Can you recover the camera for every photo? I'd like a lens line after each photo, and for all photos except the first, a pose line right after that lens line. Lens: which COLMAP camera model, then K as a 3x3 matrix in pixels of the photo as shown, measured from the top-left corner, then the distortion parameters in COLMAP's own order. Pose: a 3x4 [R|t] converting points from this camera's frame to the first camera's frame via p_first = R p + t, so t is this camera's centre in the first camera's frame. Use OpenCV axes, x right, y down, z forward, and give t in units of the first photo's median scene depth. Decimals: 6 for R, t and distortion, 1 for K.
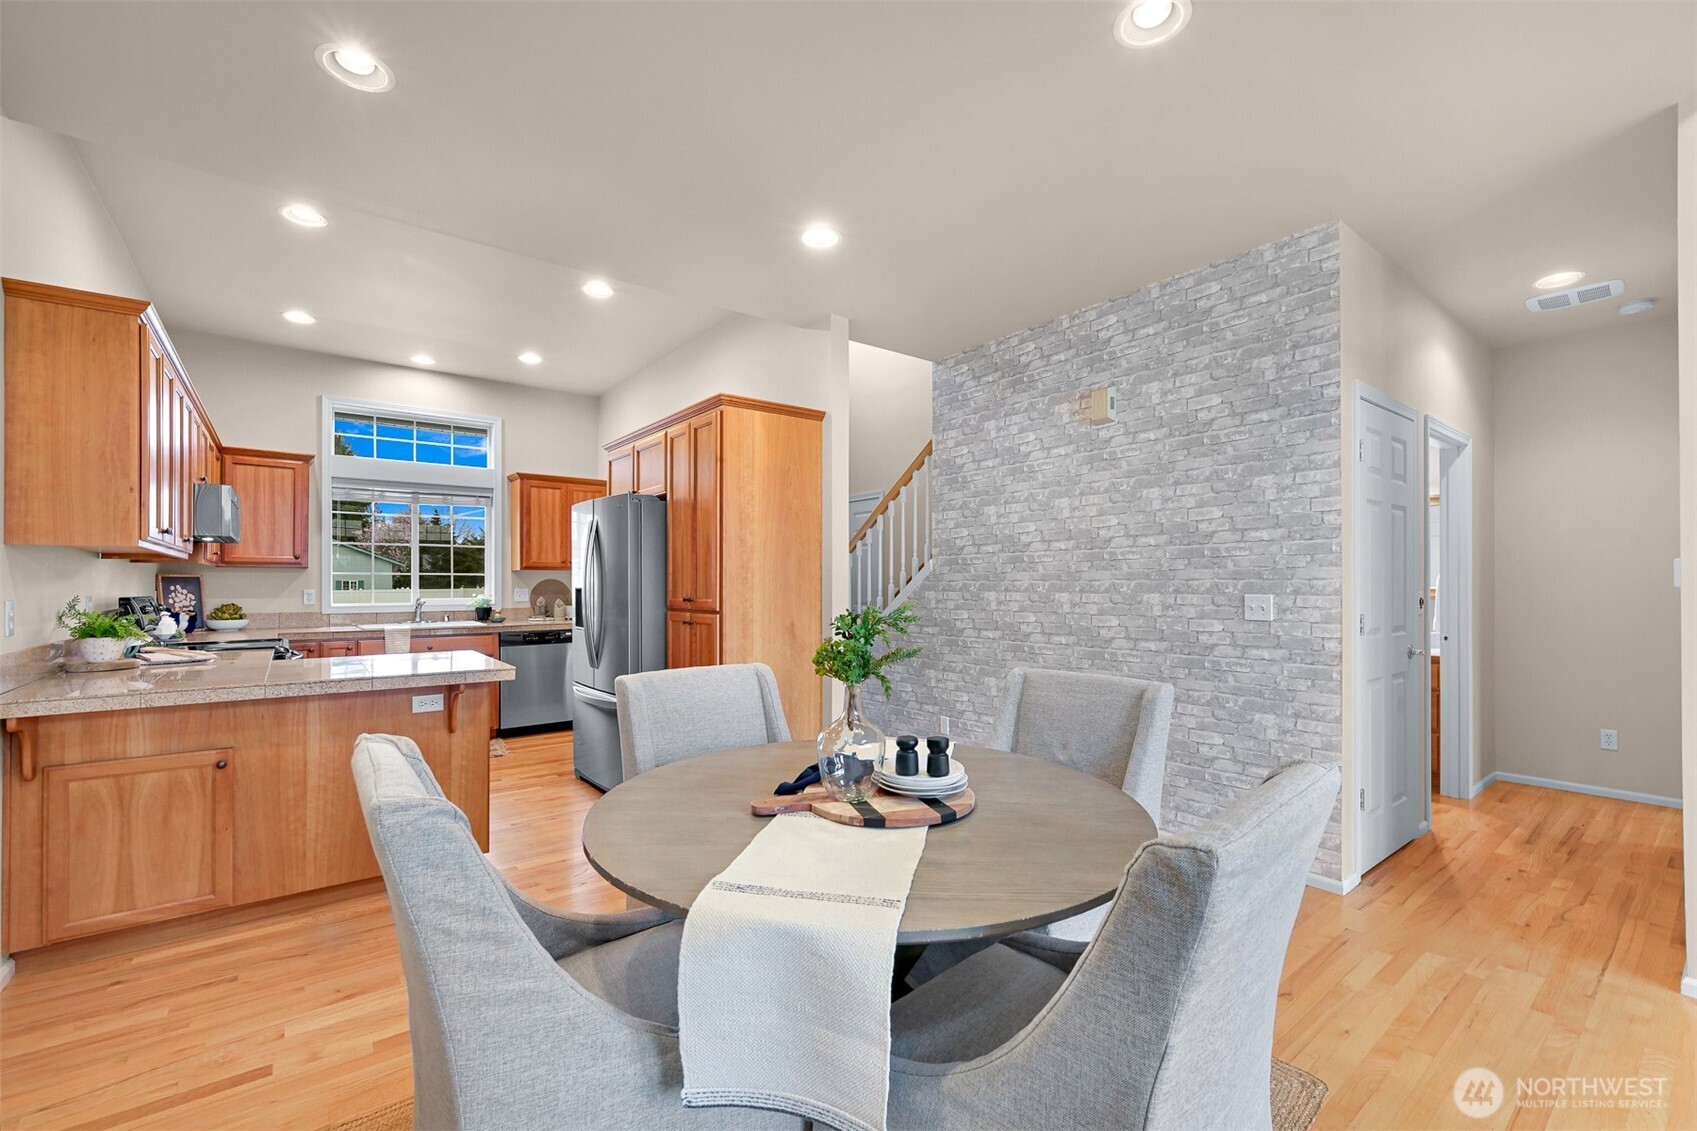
lens RADIAL K [[715.0, 0, 853.8], [0, 715.0, 581.9], [0, 0, 1]] dist [-0.003272, 0.000072]
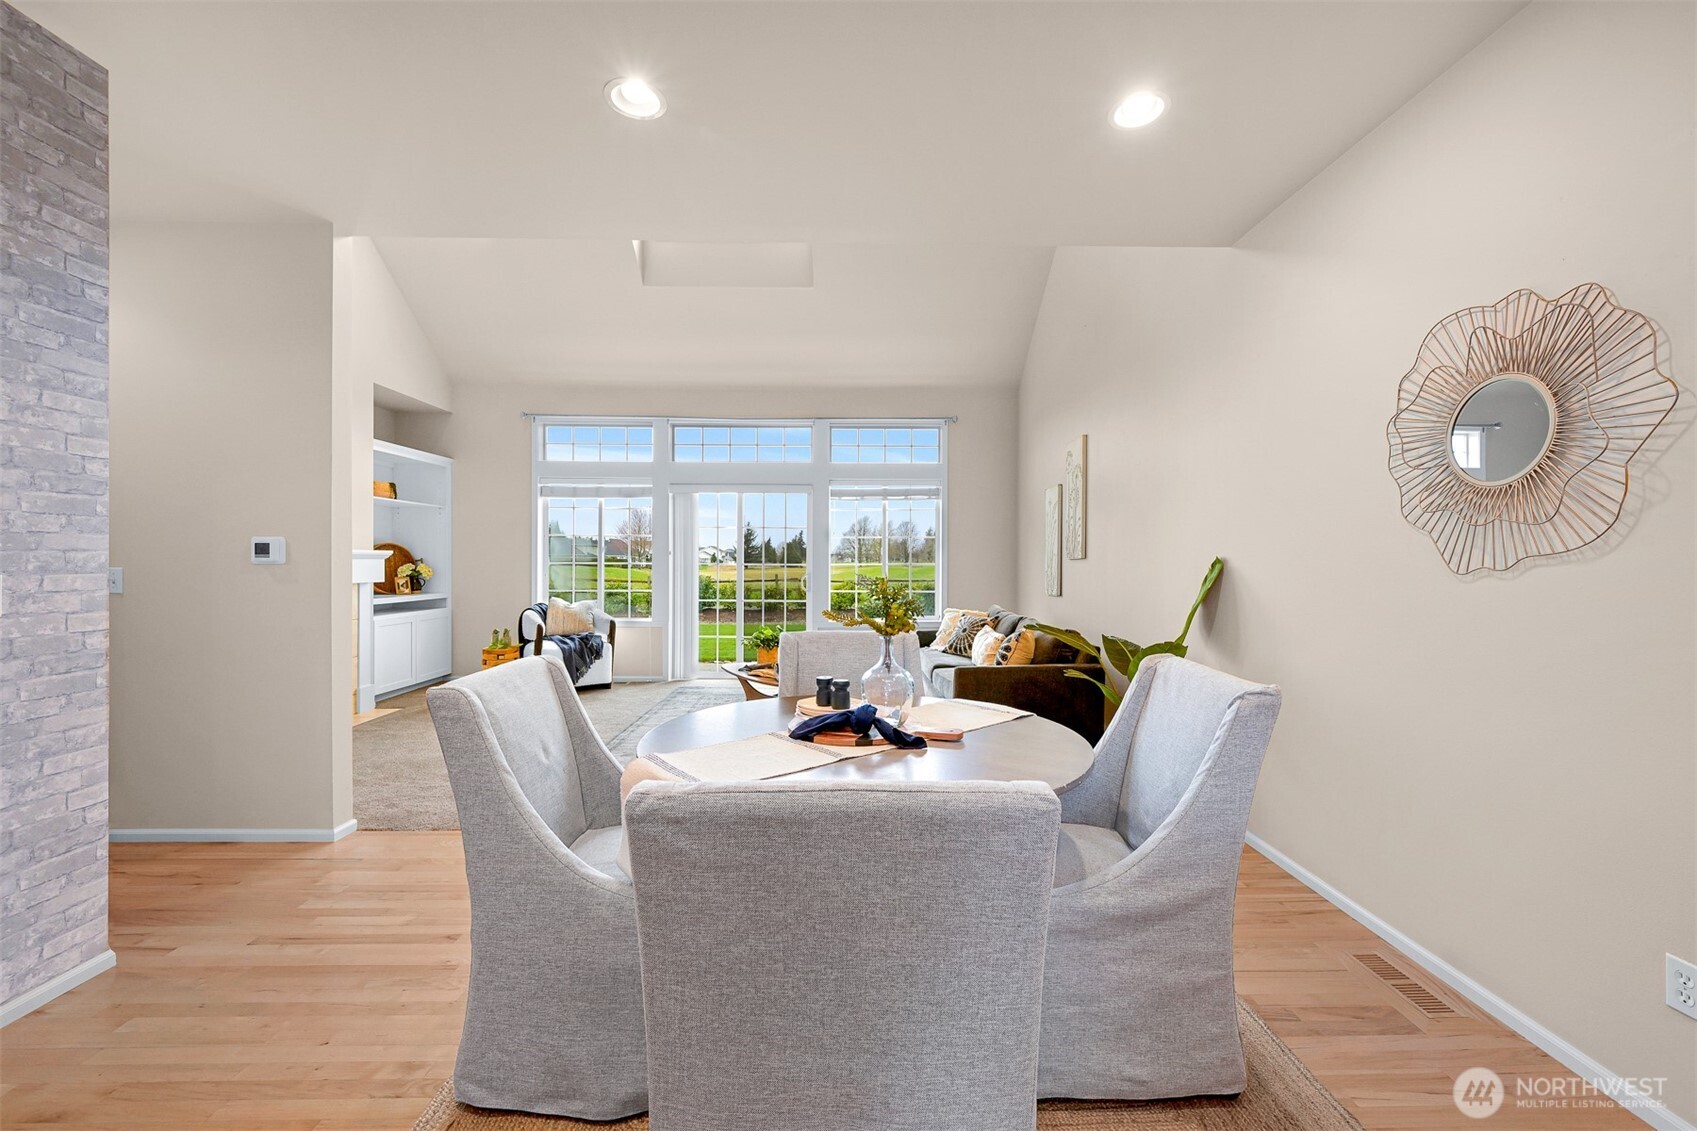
lens RADIAL K [[666.7, 0, 852.2], [0, 666.7, 562.7], [0, 0, 1]] dist [-0.000198, -0.000148]
pose [[-0.798050, -0.003909, 0.602579, -0.298274], [-0.006350, 0.999978, -0.001923, 0.003775], [-0.602558, -0.005361, -0.798057, 0.879767]]
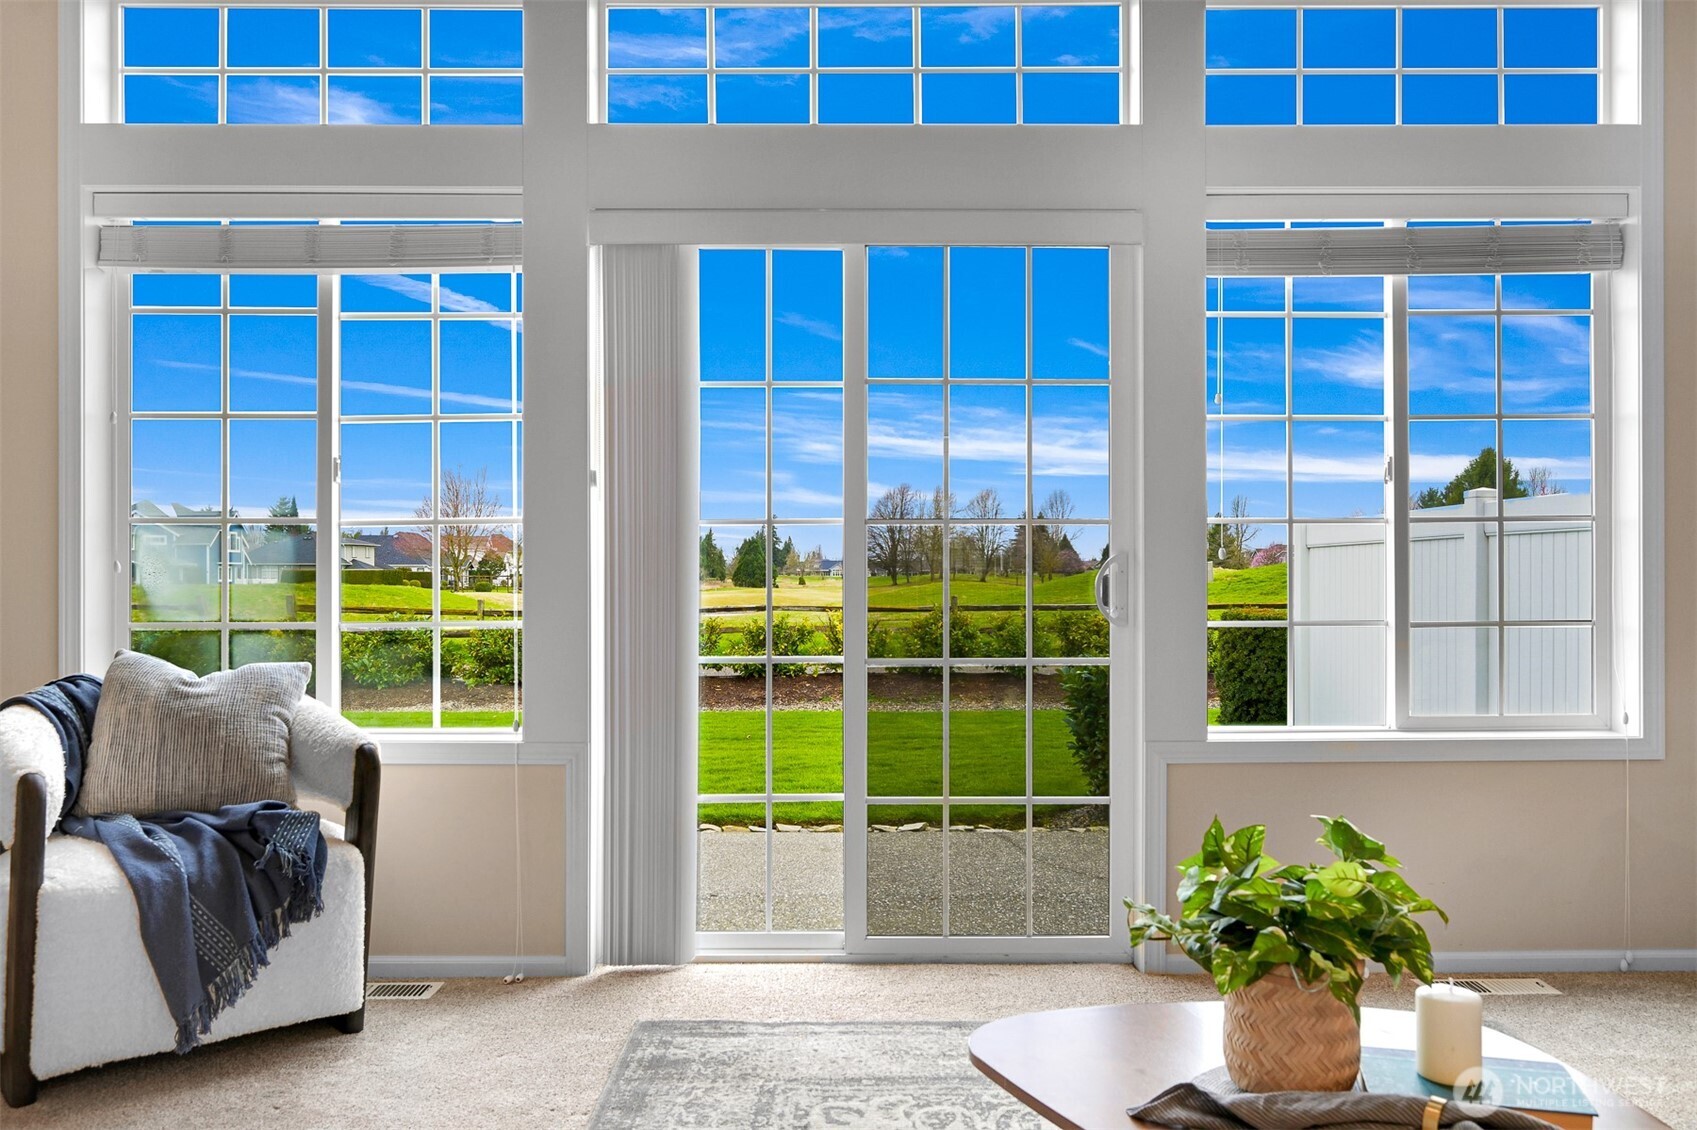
lens RADIAL K [[1307.7, 0, 854.4], [0, 1307.7, 569.6], [0, 0, 1]] dist [0.000597, 0.003322]
pose [[-0.790149, 0.004862, 0.612896, 0.522526], [-0.000395, 0.999964, -0.008442, 0.051638], [-0.612915, -0.006913, -0.790118, 0.315376]]
